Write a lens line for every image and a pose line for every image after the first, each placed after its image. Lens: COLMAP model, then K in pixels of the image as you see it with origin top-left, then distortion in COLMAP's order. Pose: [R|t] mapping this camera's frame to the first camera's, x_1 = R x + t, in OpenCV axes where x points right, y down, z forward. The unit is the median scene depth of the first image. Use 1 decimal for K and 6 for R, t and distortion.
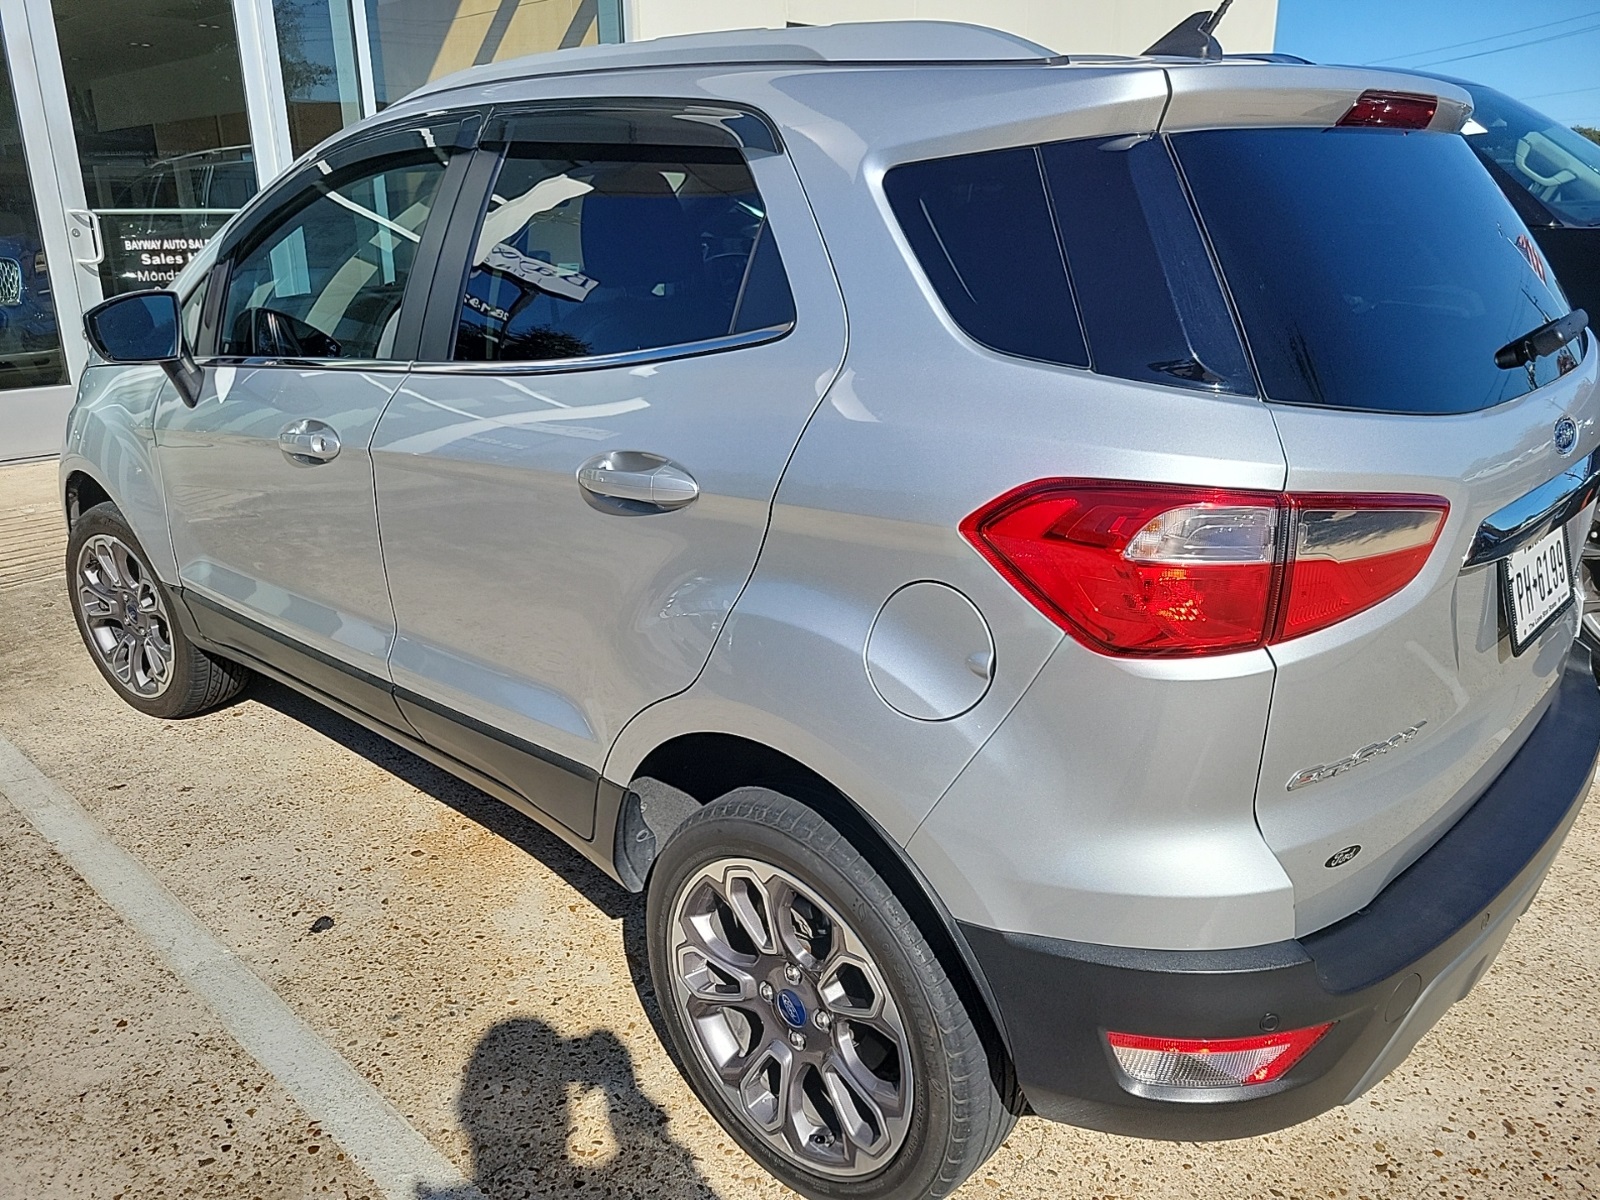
lens RADIAL K [[1214.8, 0, 800.0], [0, 1214.8, 600.0], [0, 0, 1]] dist [0.030206, -0.010041]
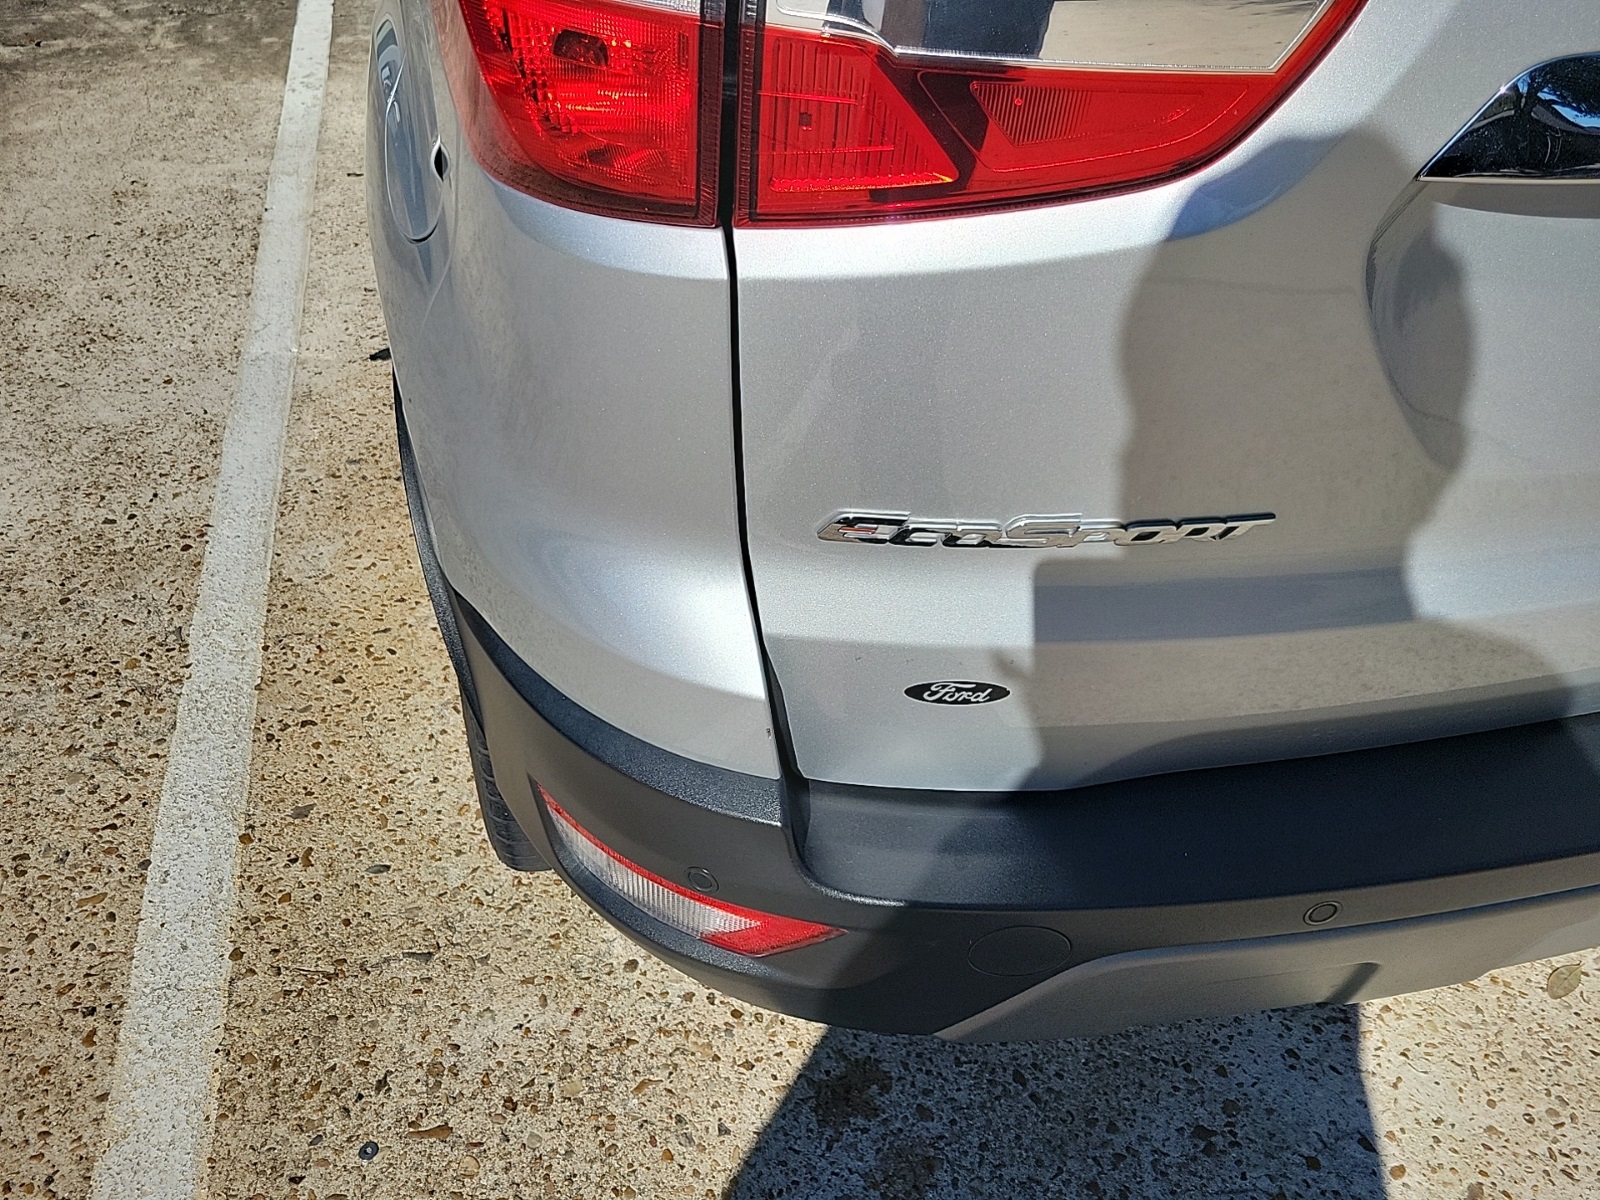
lens RADIAL K [[1214.8, 0, 800.0], [0, 1214.8, 600.0], [0, 0, 1]] dist [0.030206, -0.010041]
pose [[0.840014, 0.367391, -0.399249, 0.413048], [-0.200523, 0.893977, 0.400744, -0.017362], [0.504149, -0.256572, 0.824624, 0.382569]]
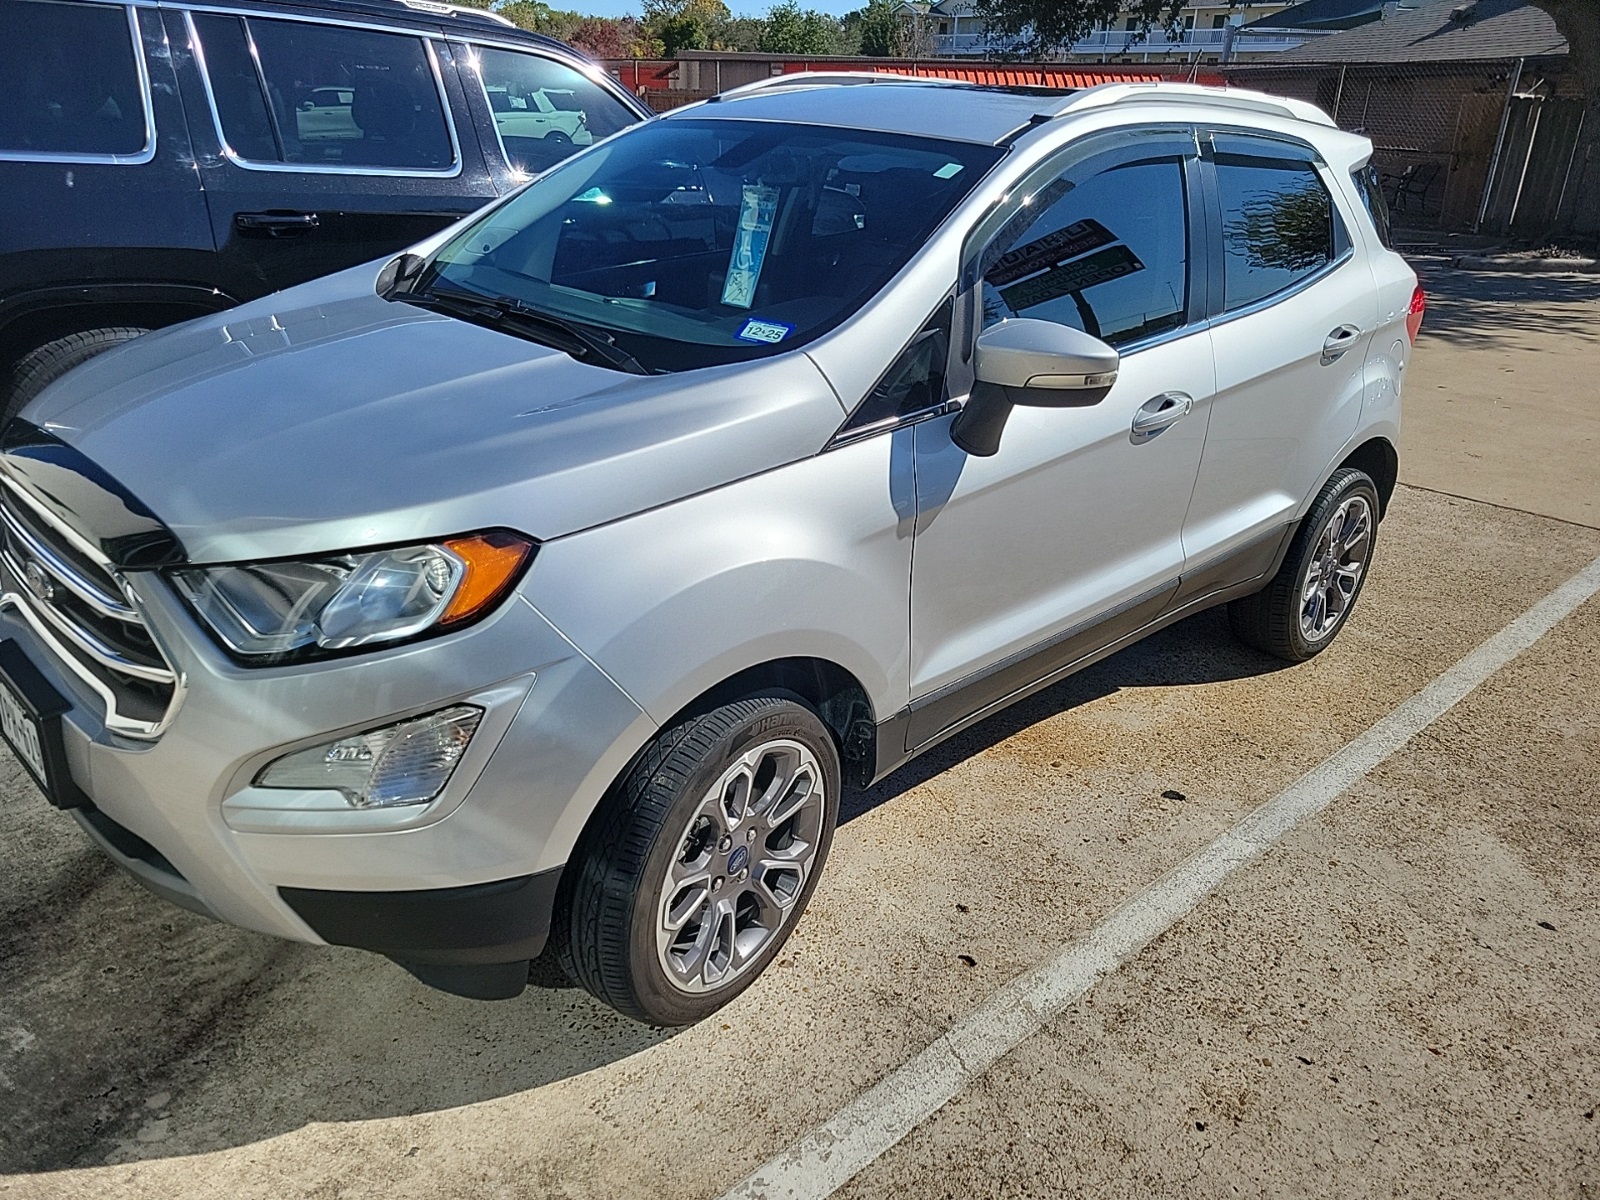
lens RADIAL K [[1214.8, 0, 800.0], [0, 1214.8, 600.0], [0, 0, 1]] dist [0.030206, -0.010041]
pose [[0.040293, -0.375471, 0.925958, -1.736044], [0.264424, 0.897678, 0.352497, -0.515870], [-0.963564, 0.230643, 0.135454, 1.374445]]
